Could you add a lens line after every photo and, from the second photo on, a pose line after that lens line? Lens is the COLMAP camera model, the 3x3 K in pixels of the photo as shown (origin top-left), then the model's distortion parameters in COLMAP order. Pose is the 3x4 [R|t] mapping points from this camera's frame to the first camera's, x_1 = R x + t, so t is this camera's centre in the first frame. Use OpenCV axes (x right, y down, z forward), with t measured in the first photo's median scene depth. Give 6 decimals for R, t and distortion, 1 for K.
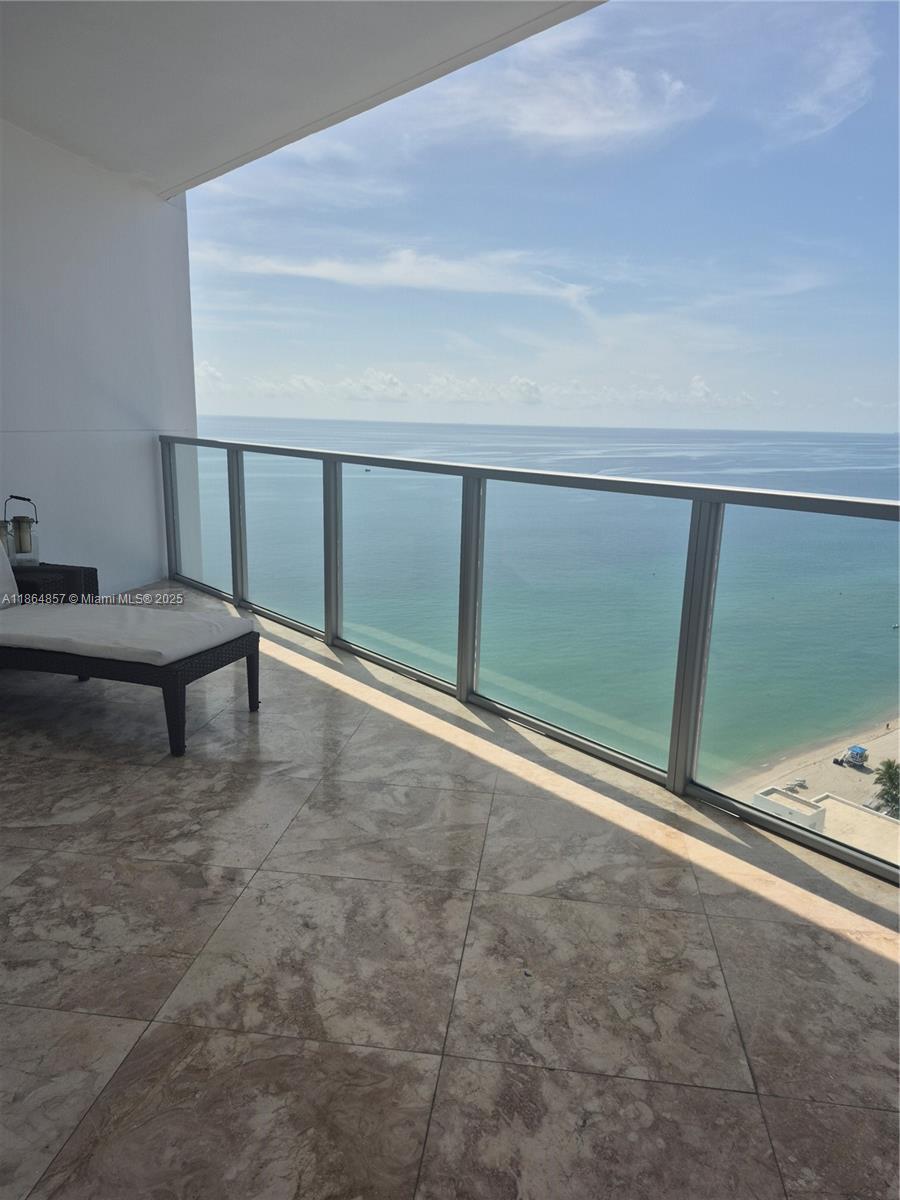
lens RADIAL K [[832.3, 0, 447.4], [0, 832.3, 602.7], [0, 0, 1]] dist [0.054786, -0.046171]
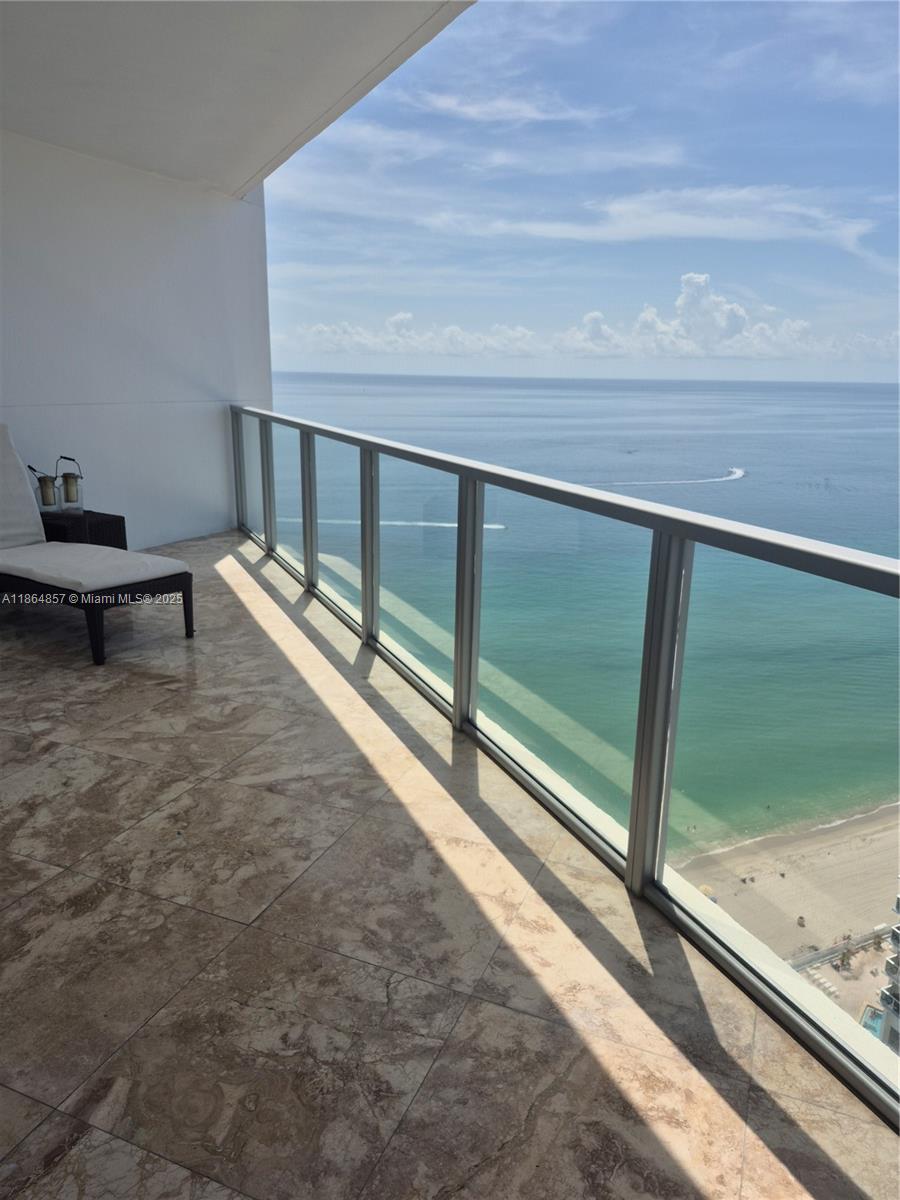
lens RADIAL K [[832.3, 0, 450.9], [0, 832.3, 592.7], [0, 0, 1]] dist [0.054786, -0.046171]
pose [[0.965837, 0.061177, -0.251827, 0.698535], [-0.052719, 0.997800, 0.040205, -0.009237], [0.253733, -0.025555, 0.966937, -0.135775]]
